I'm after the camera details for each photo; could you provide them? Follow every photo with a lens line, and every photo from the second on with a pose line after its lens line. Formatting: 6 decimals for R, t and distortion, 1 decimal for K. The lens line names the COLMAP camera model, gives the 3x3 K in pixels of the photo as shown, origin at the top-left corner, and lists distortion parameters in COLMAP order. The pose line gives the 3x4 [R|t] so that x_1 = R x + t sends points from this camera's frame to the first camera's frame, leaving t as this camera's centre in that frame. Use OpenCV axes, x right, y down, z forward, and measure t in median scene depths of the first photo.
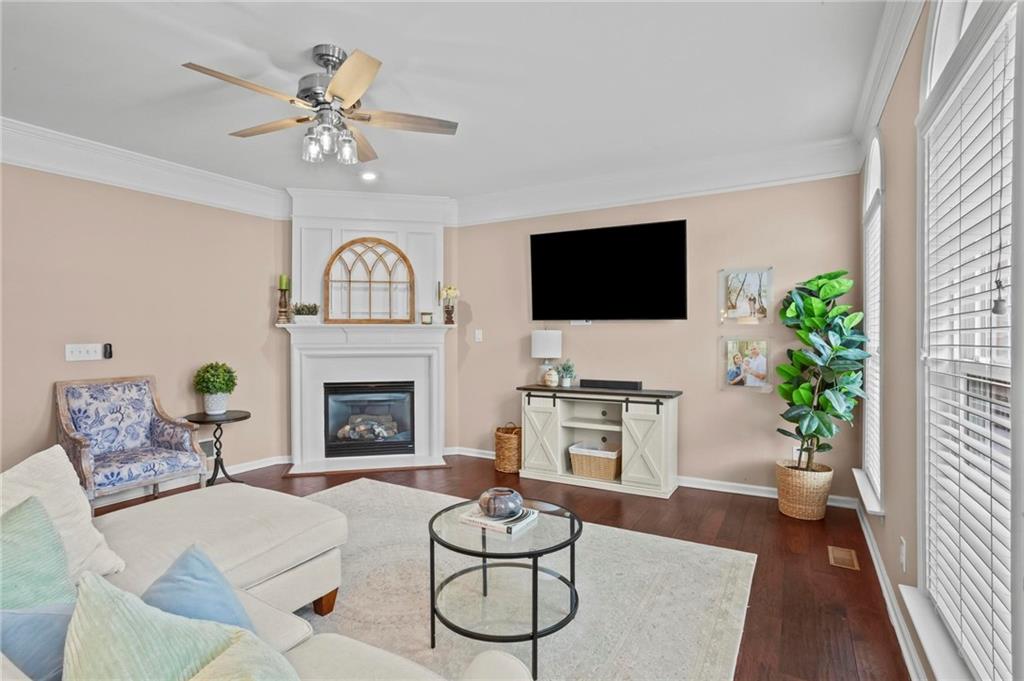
lens RADIAL K [[498.9, 0, 502.0], [0, 498.9, 338.0], [0, 0, 1]] dist [-0.050038, 0.031581]
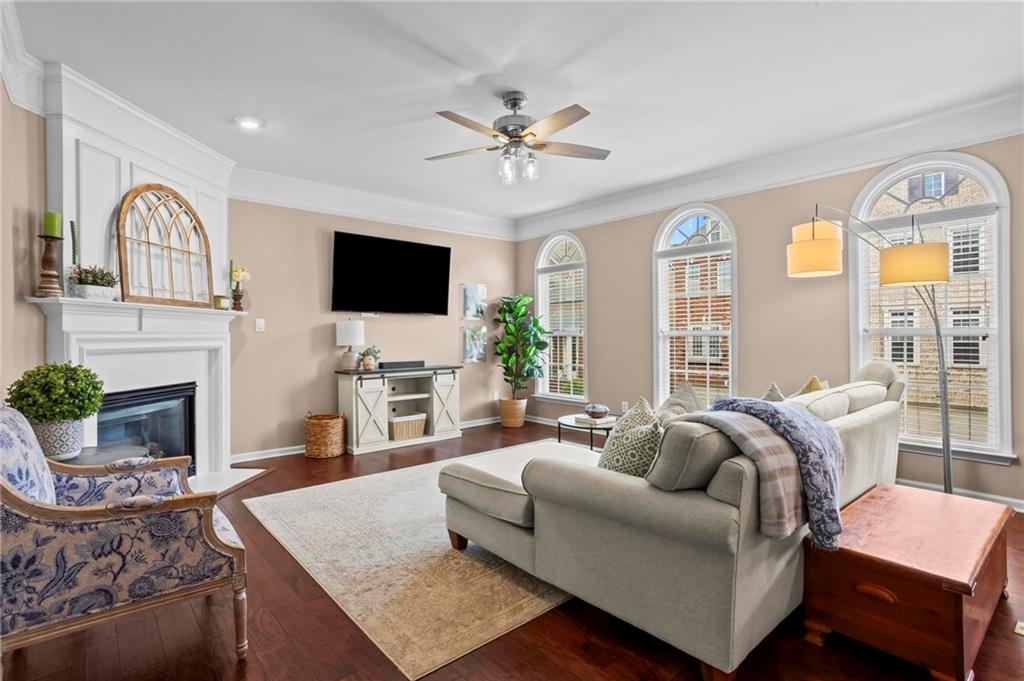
lens RADIAL K [[498.9, 0, 502.0], [0, 498.9, 338.0], [0, 0, 1]] dist [-0.050038, 0.031581]
pose [[0.316138, -0.005371, 0.948698, -0.813184], [0.010043, 0.999947, 0.002314, 0.022558], [-0.948660, 0.008796, 0.316175, 0.321199]]
